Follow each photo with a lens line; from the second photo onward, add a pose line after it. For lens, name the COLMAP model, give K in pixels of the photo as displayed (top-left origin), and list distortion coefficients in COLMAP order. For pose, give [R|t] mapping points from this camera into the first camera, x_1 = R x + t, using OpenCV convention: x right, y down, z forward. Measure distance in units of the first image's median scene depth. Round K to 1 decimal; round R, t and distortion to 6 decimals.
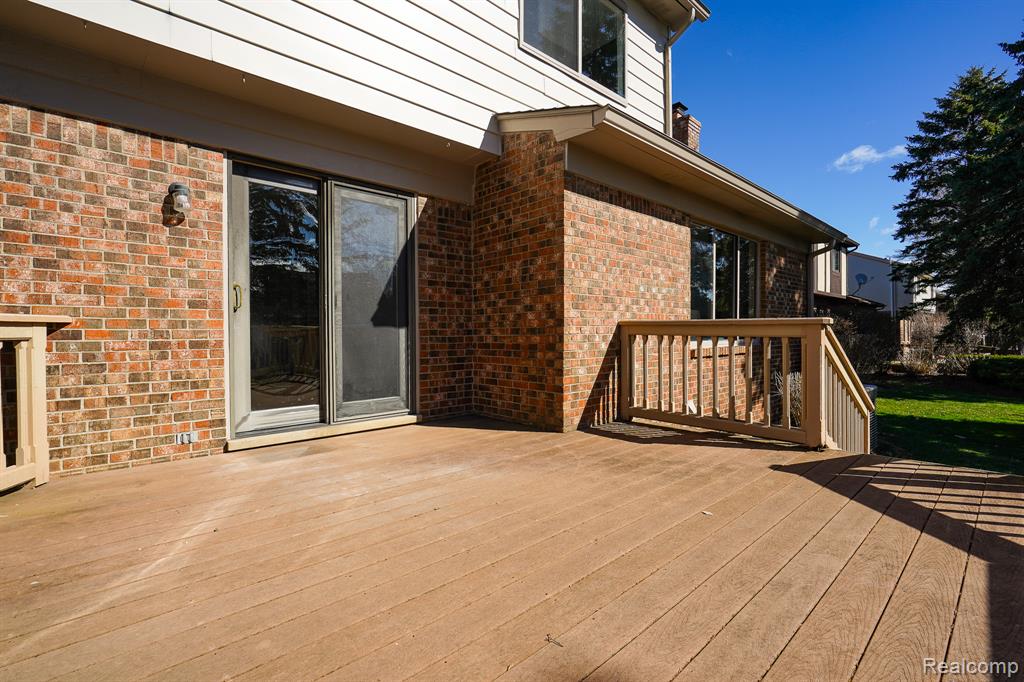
lens RADIAL K [[471.9, 0, 512.0], [0, 471.9, 341.0], [0, 0, 1]] dist [-0.012356, 0.006858]
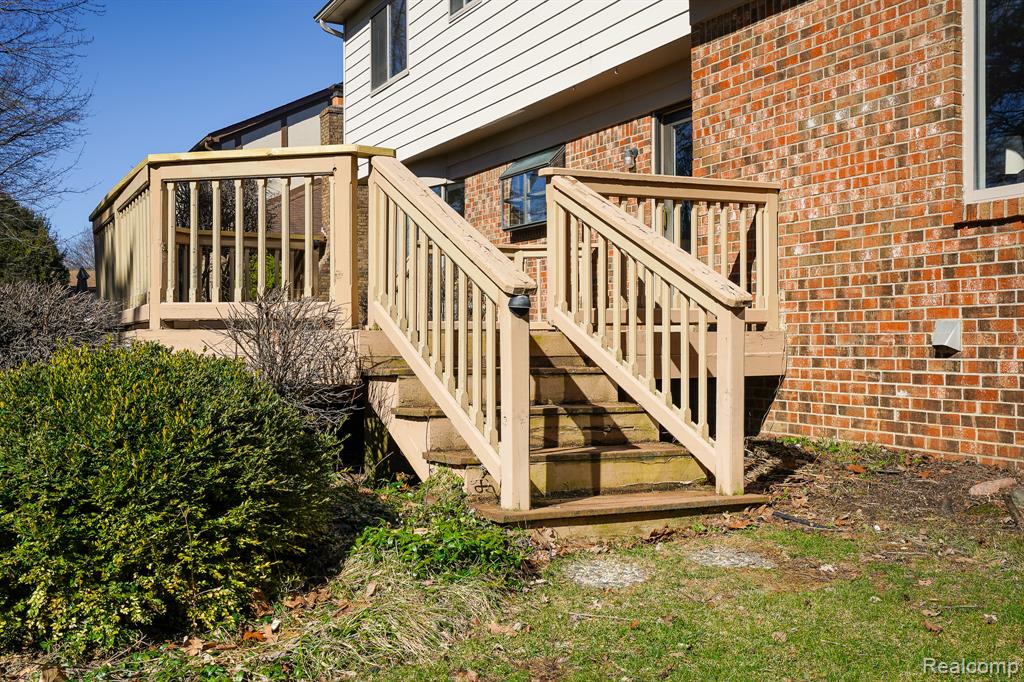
lens RADIAL K [[1026.2, 0, 512.0], [0, 1026.2, 341.0], [0, 0, 1]] dist [0.002917, 0.001148]
pose [[-0.263935, 0.007737, -0.964509, 1.995369], [-0.008189, 0.999914, 0.010261, 0.192361], [0.964506, 0.010607, -0.263849, 1.182267]]
